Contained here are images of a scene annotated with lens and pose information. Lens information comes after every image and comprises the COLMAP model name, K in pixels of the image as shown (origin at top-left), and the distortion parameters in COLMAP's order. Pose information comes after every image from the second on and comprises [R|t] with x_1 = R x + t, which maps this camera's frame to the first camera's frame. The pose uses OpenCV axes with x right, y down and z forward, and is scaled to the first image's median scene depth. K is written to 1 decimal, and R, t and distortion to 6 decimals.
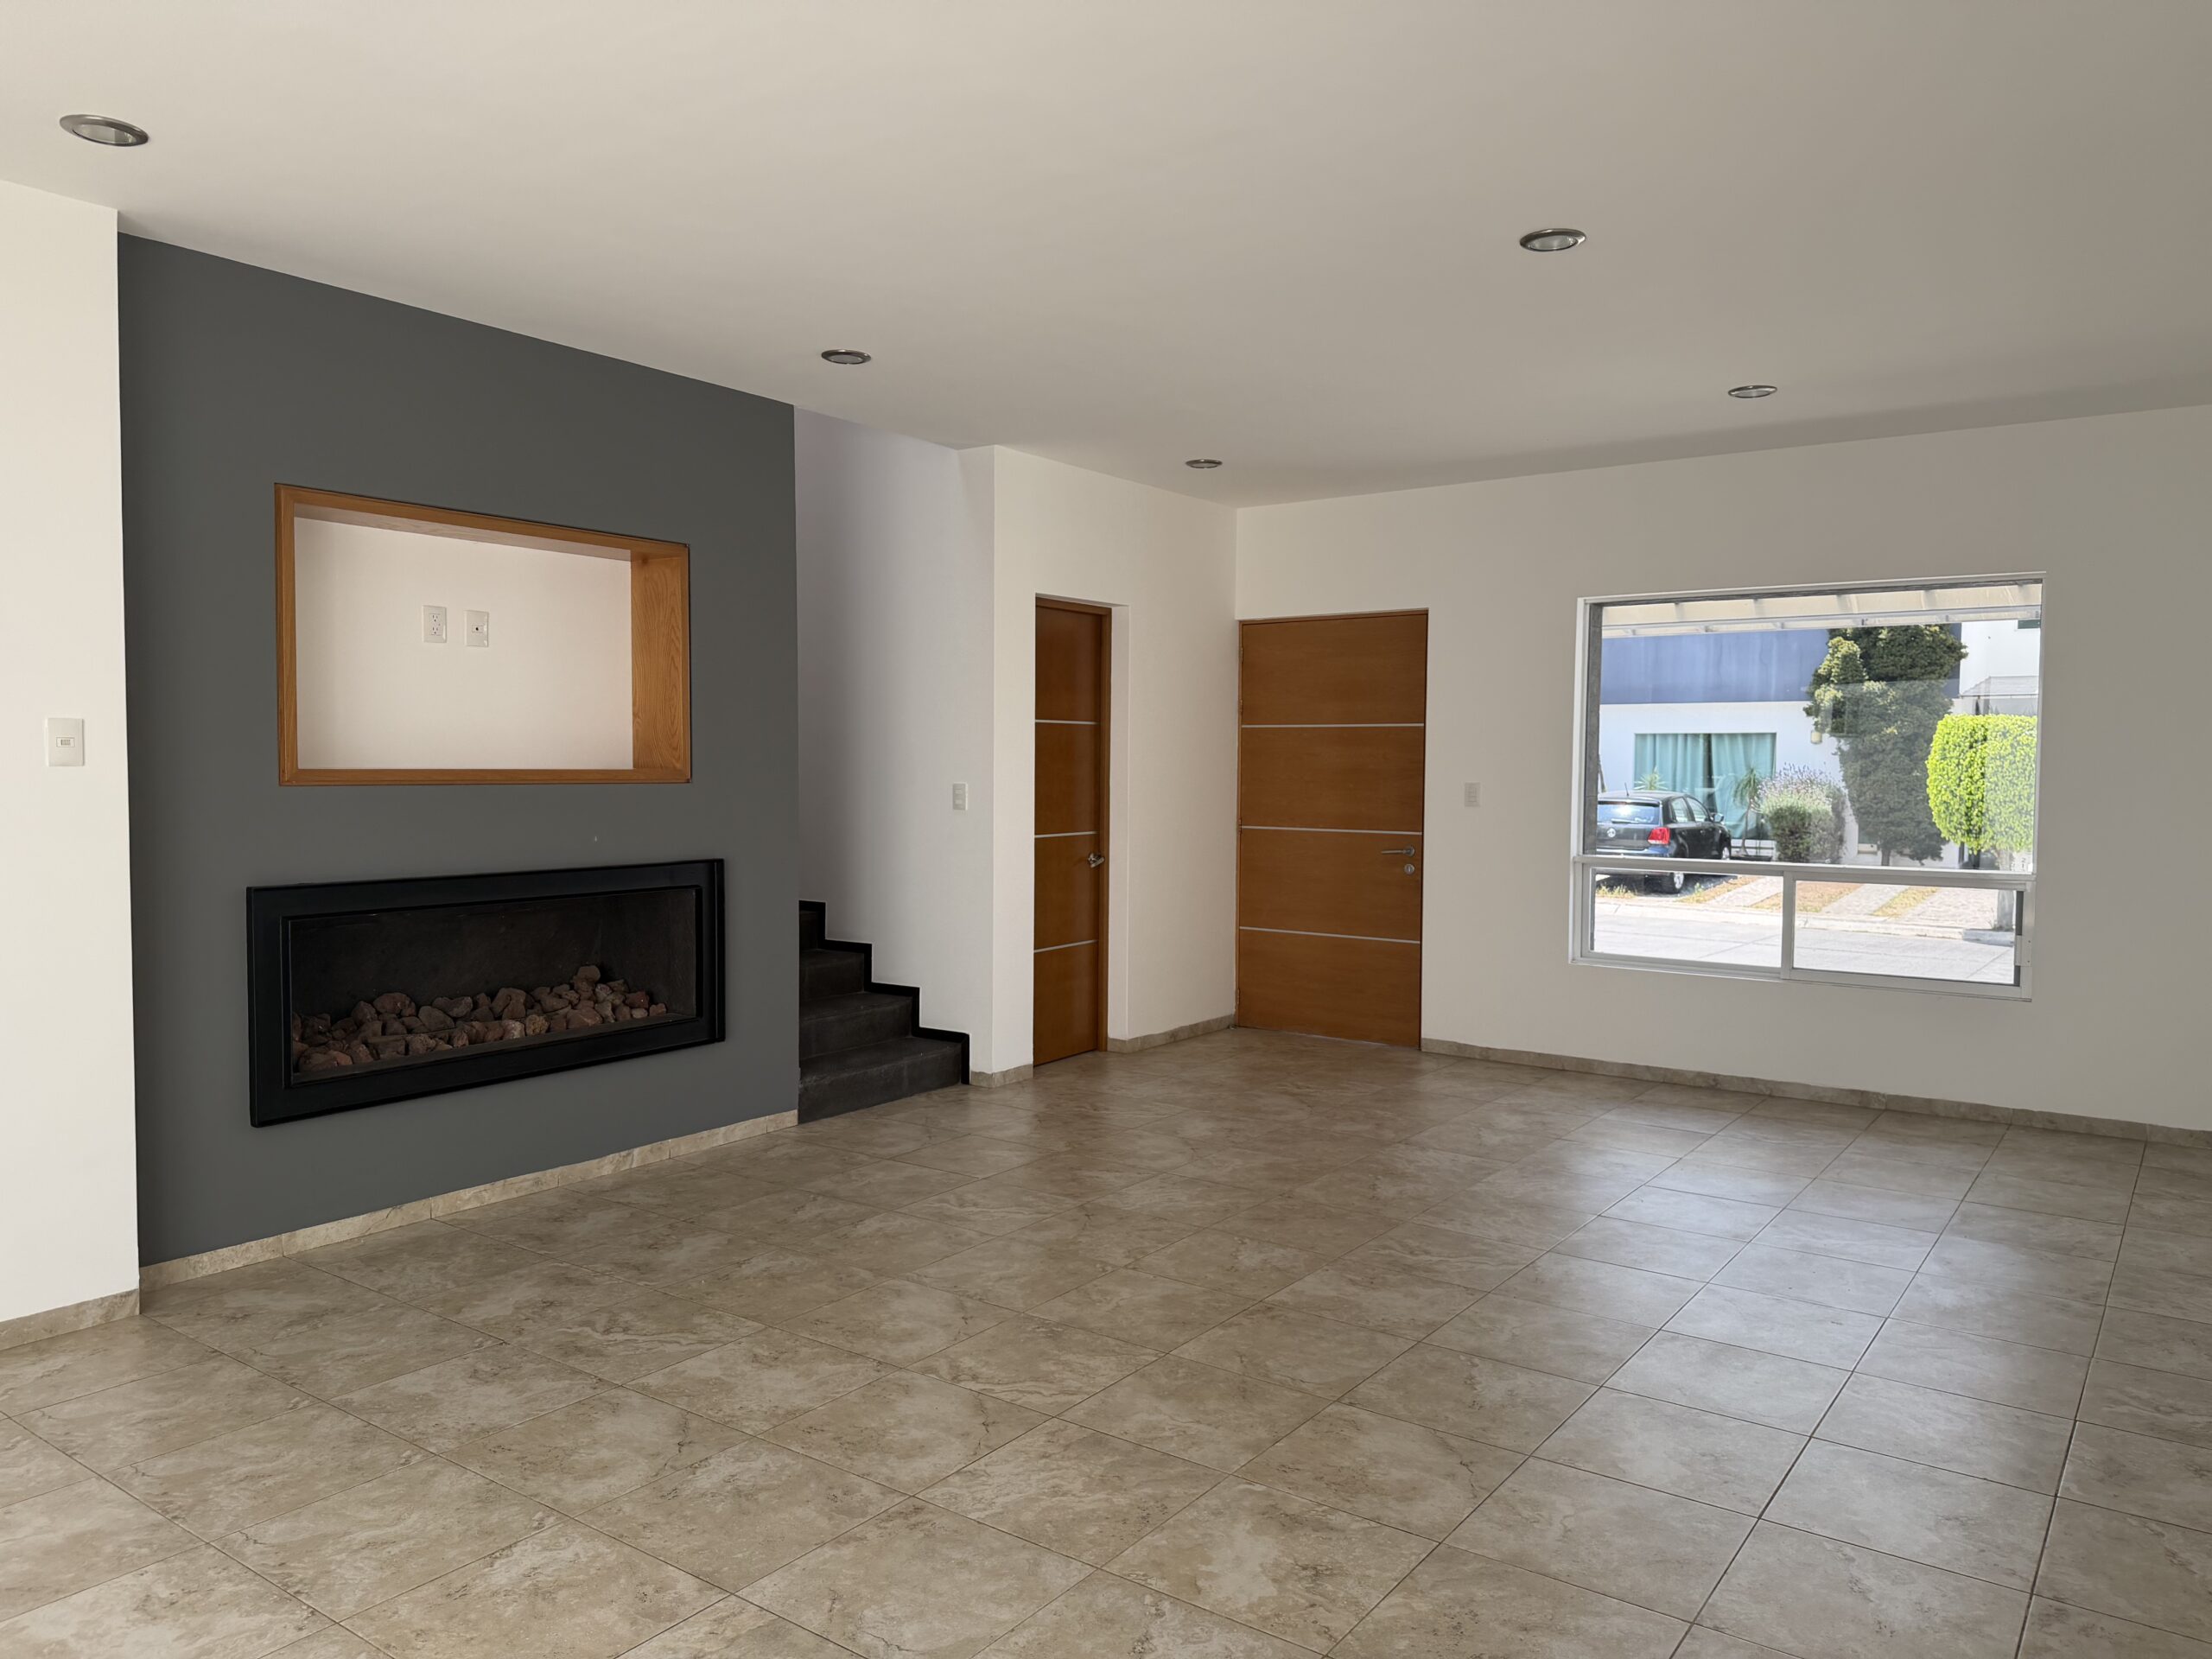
lens RADIAL K [[1575.0, 0, 1106.0], [0, 1575.0, 829.5], [0, 0, 1]] dist [0.004608, -0.003422]
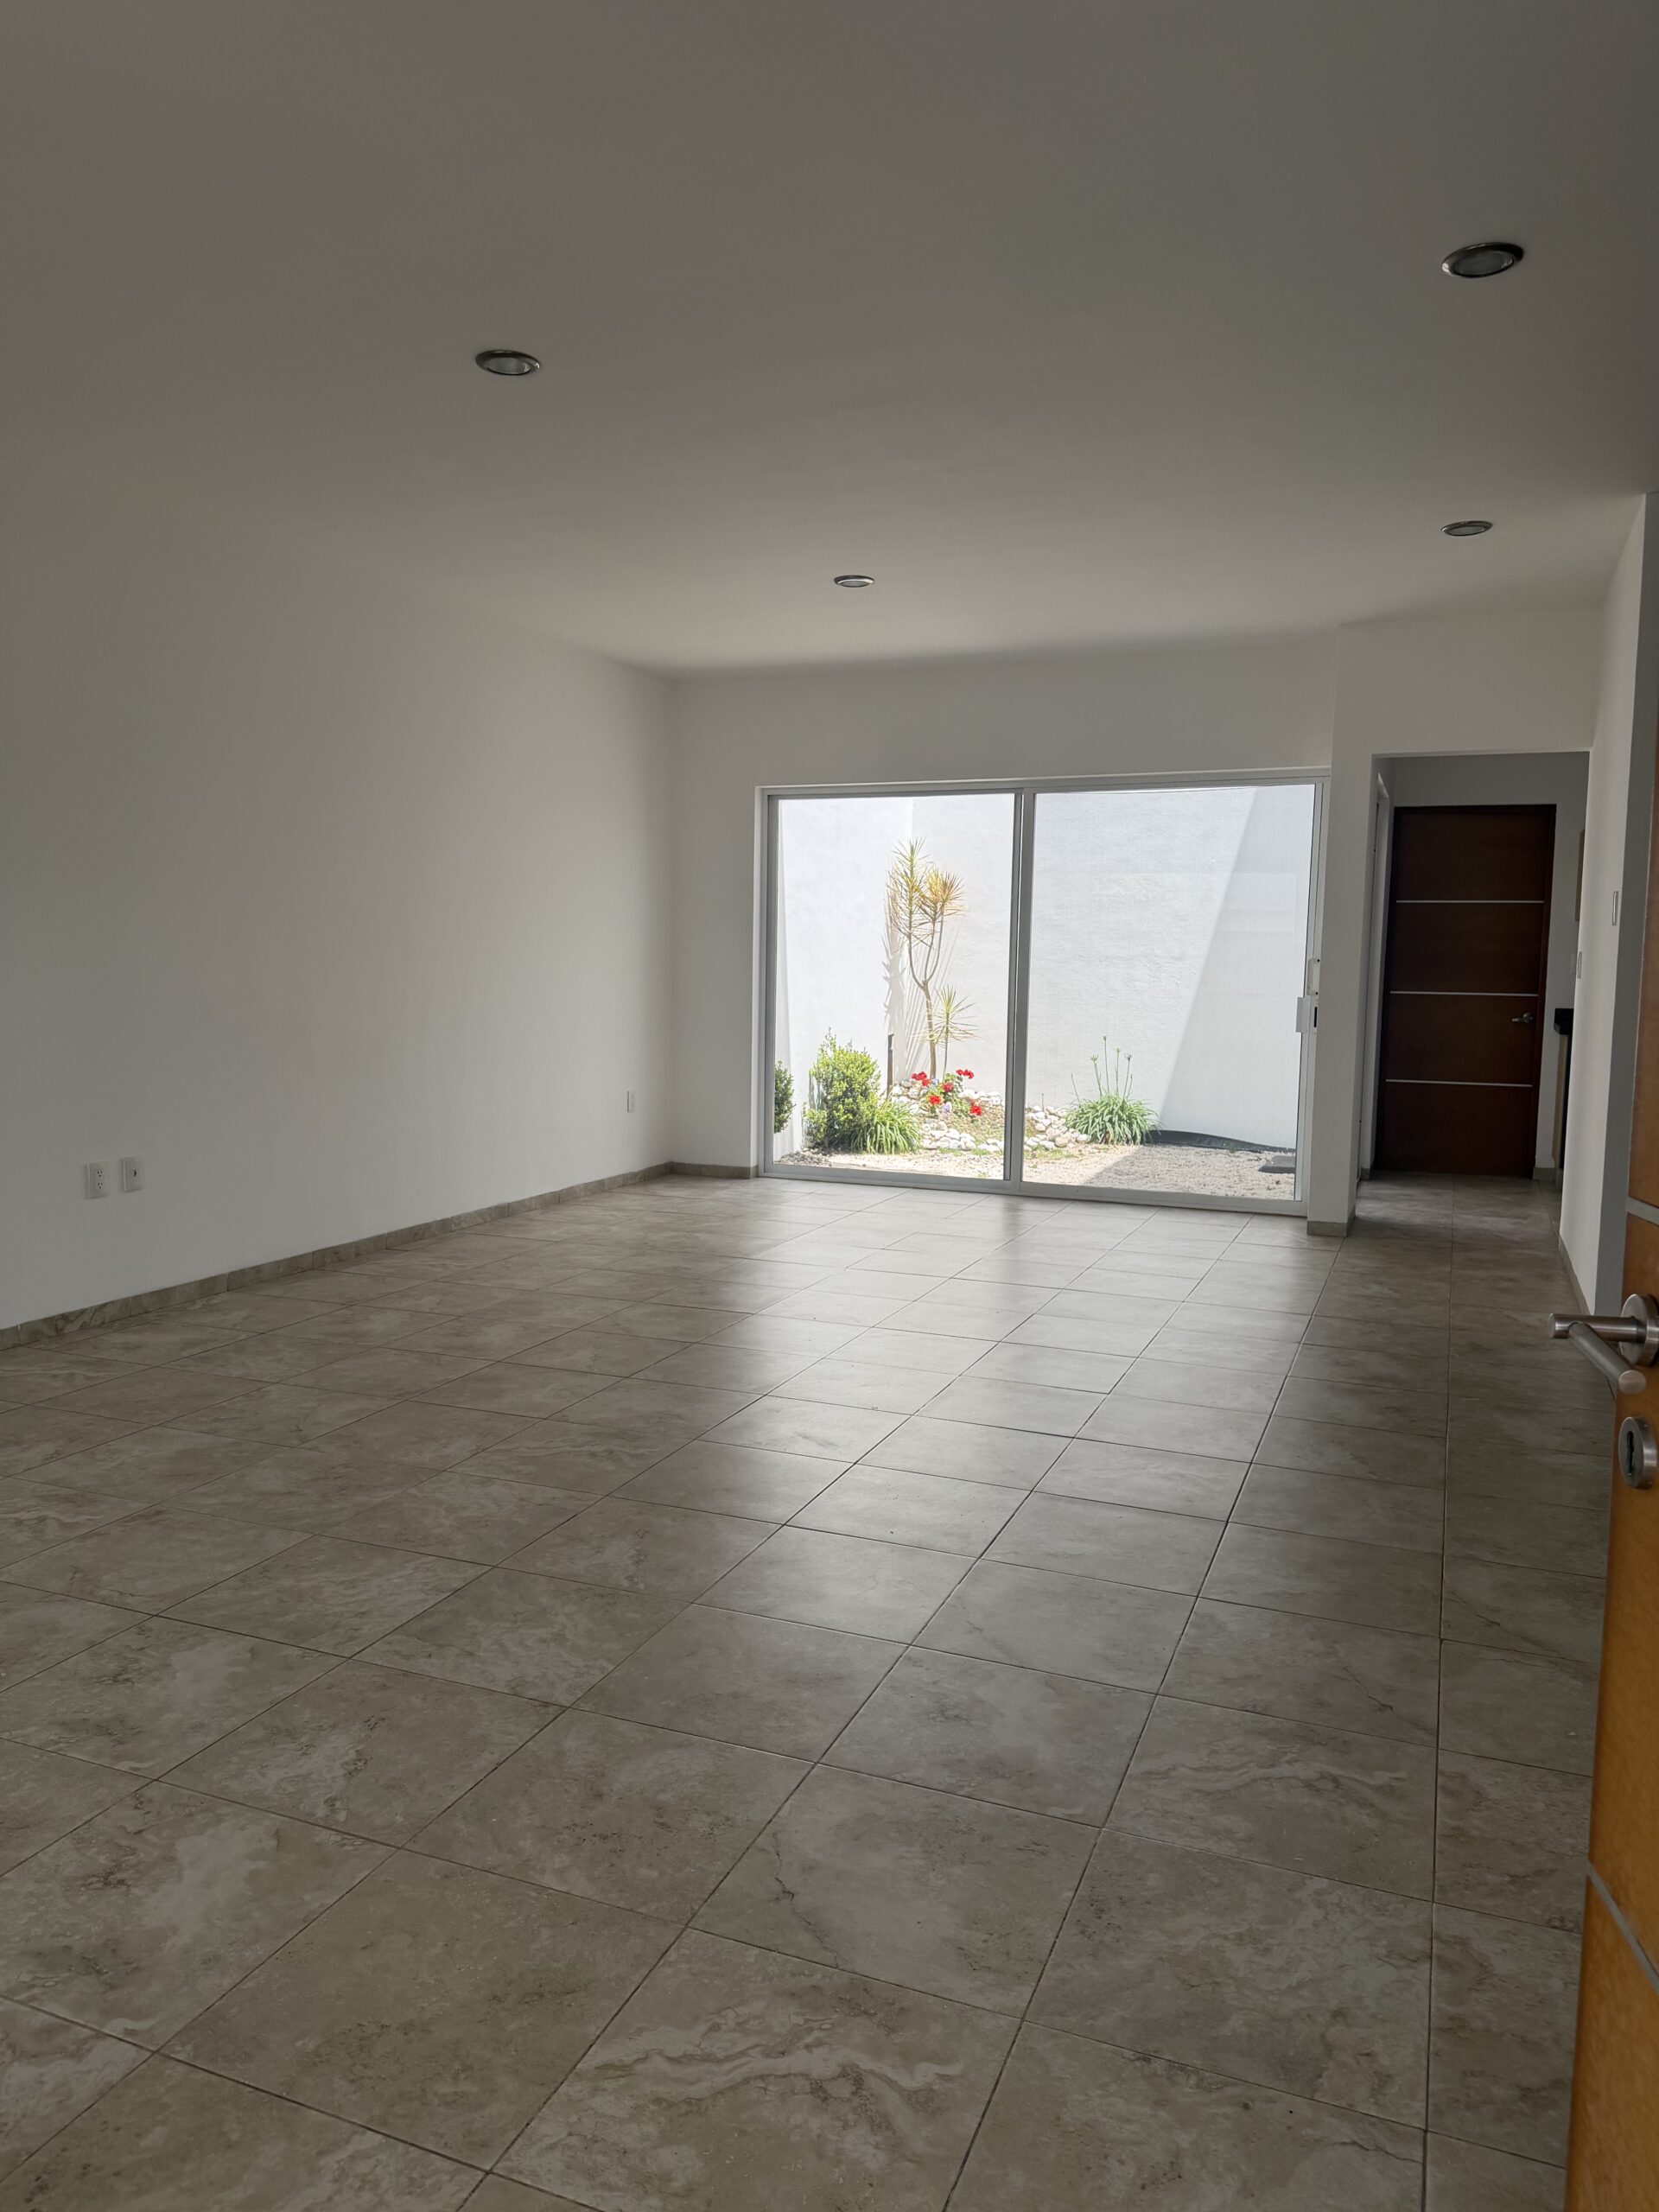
lens RADIAL K [[1548.6, 0, 829.5], [0, 1548.6, 1106.0], [0, 0, 1]] dist [0.093413, -0.159856]
pose [[-0.971271, 0.001042, -0.237973, 0.248160], [-0.033833, 0.989228, 0.142420, -0.039873], [0.235558, 0.146380, -0.960773, 1.623623]]
